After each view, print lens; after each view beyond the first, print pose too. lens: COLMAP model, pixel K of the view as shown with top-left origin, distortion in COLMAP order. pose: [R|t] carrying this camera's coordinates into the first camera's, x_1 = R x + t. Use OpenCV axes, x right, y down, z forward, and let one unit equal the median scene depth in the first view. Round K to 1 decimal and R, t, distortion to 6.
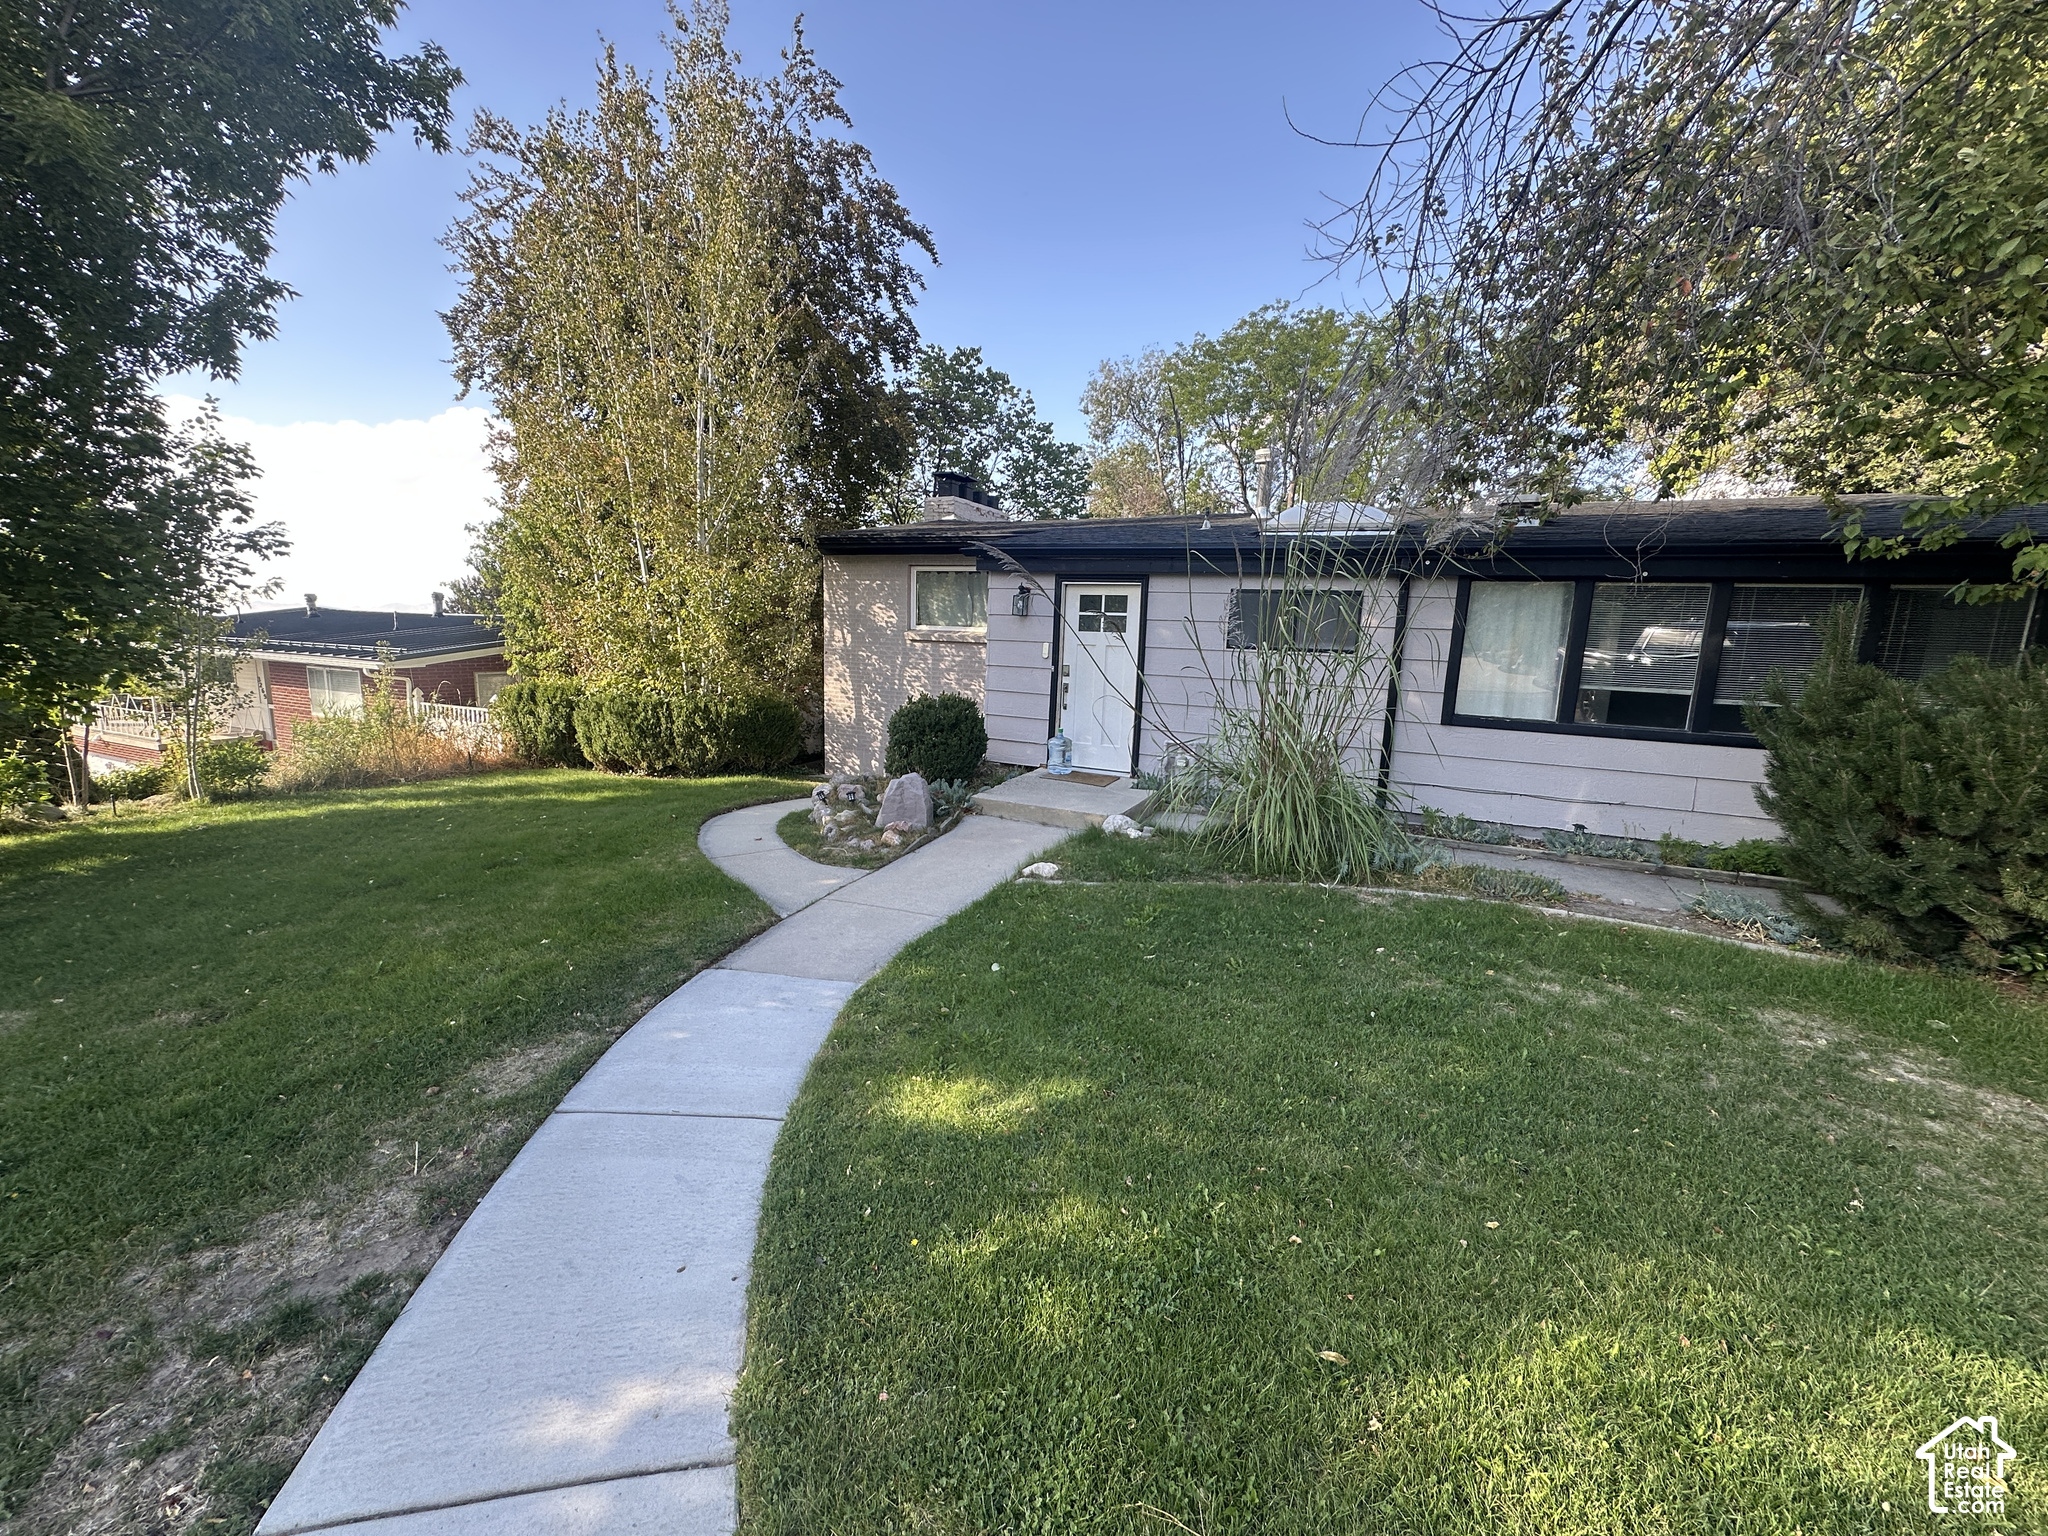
lens RADIAL K [[812.2, 0, 1024.0], [0, 812.2, 768.0], [0, 0, 1]] dist [-0.001123, -0.000503]
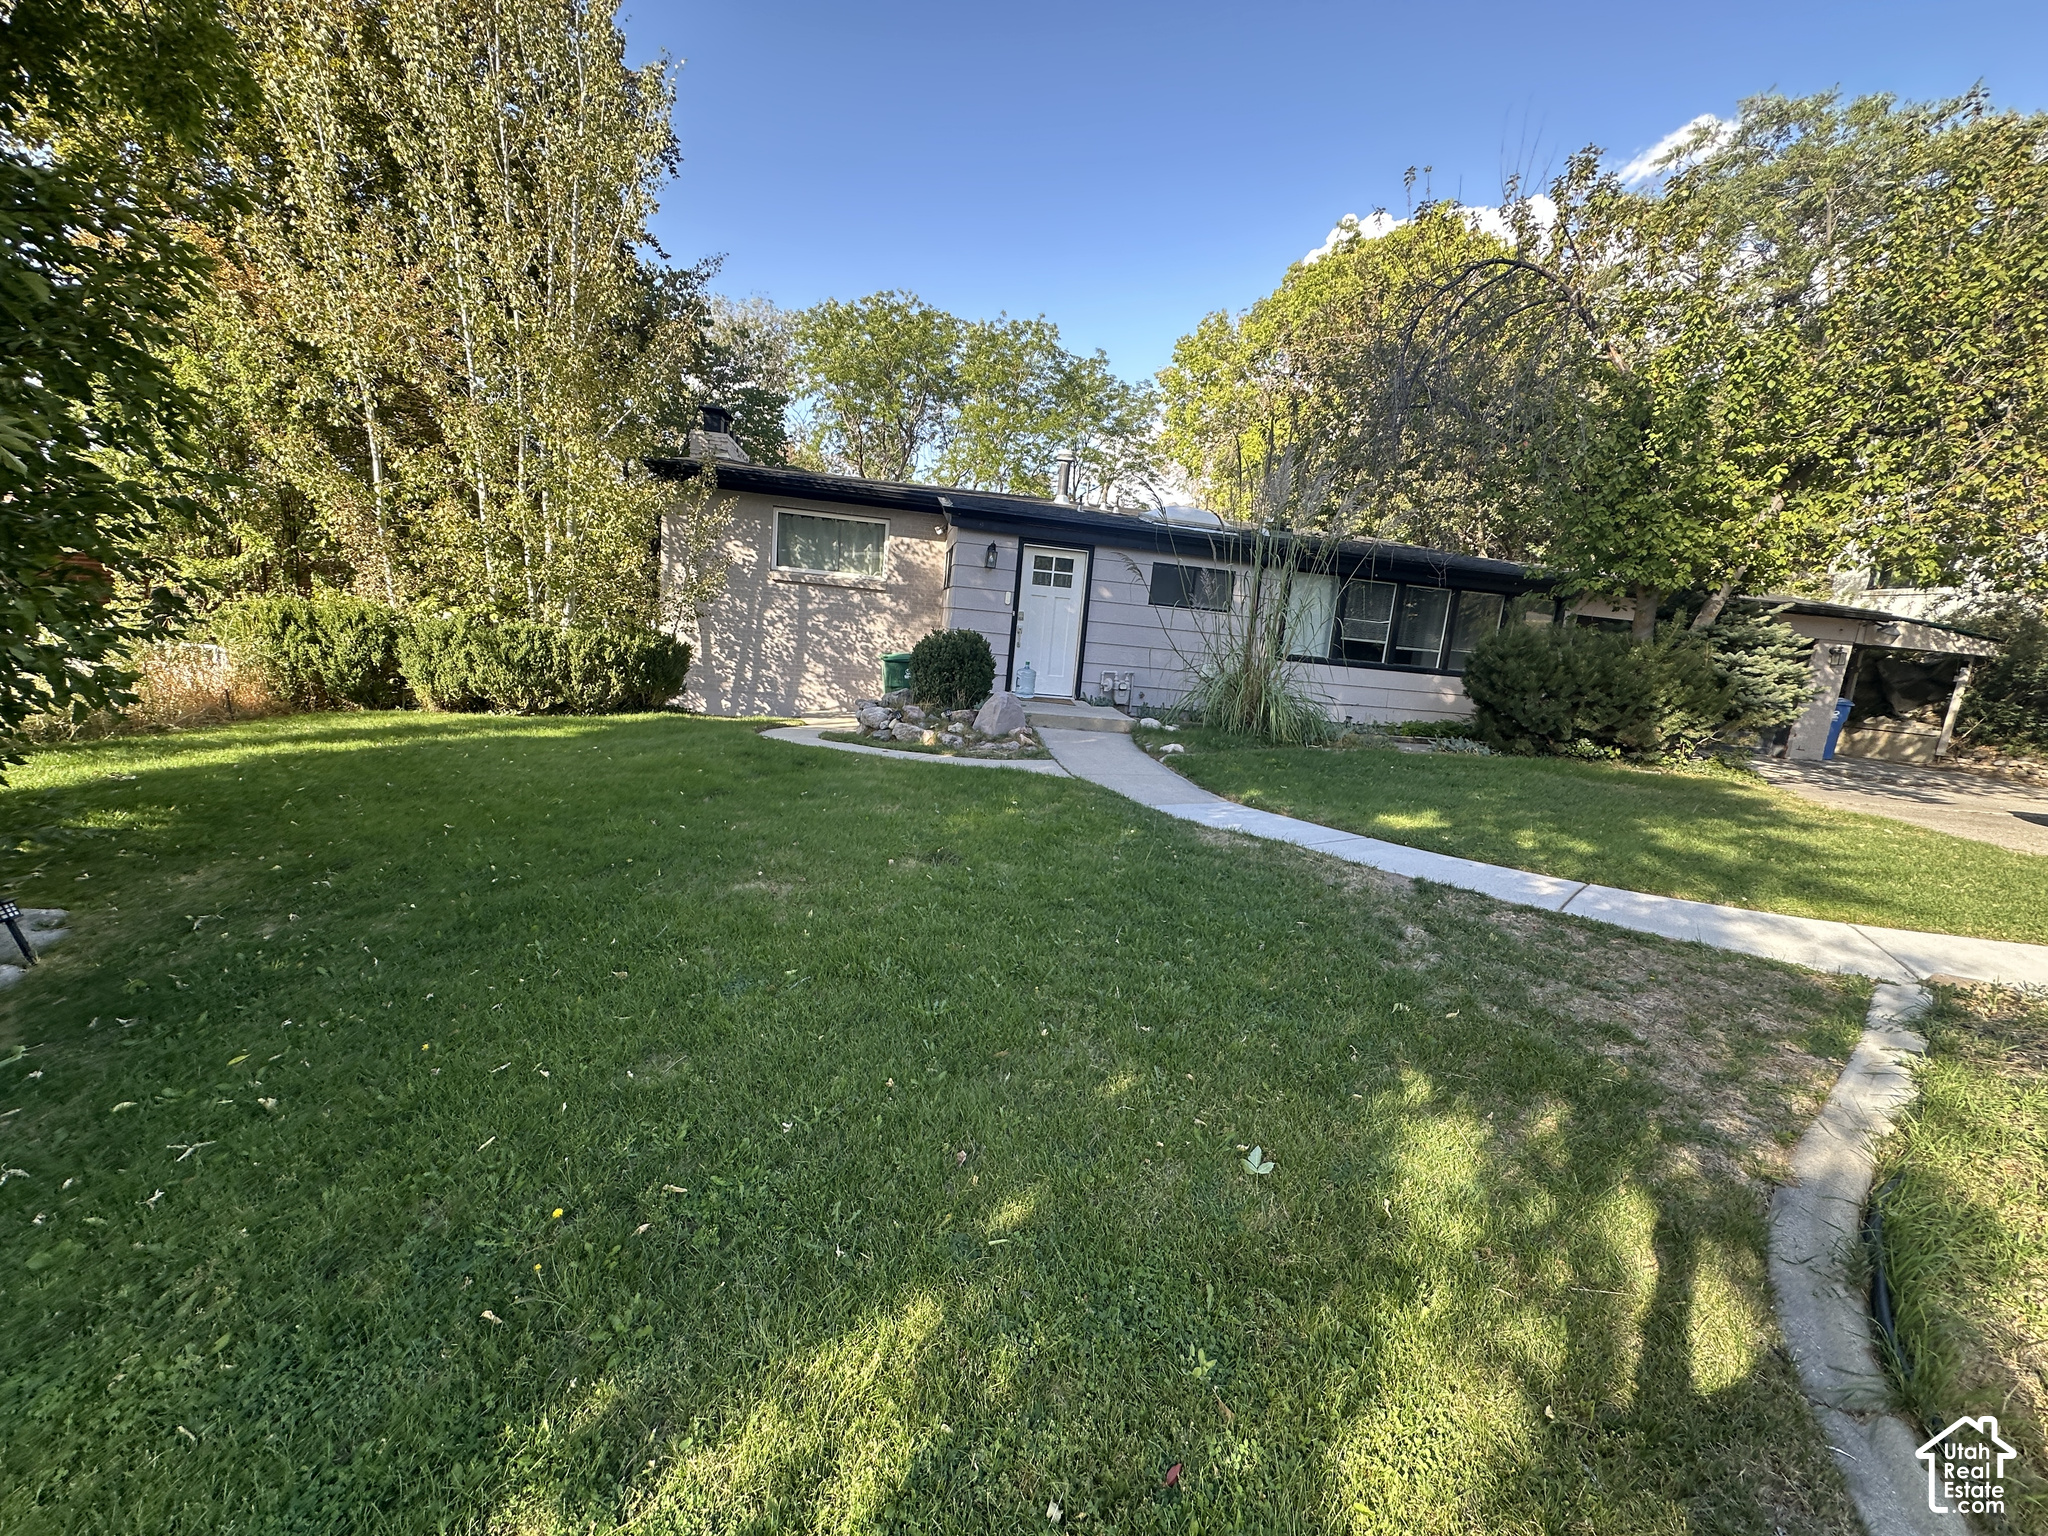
lens RADIAL K [[812.2, 0, 1024.0], [0, 812.2, 768.0], [0, 0, 1]] dist [-0.001123, -0.000503]
pose [[0.817741, -0.058275, 0.572629, -0.539742], [0.033549, 0.997996, 0.053655, 0.037039], [-0.574608, -0.024665, 0.818057, -0.019357]]
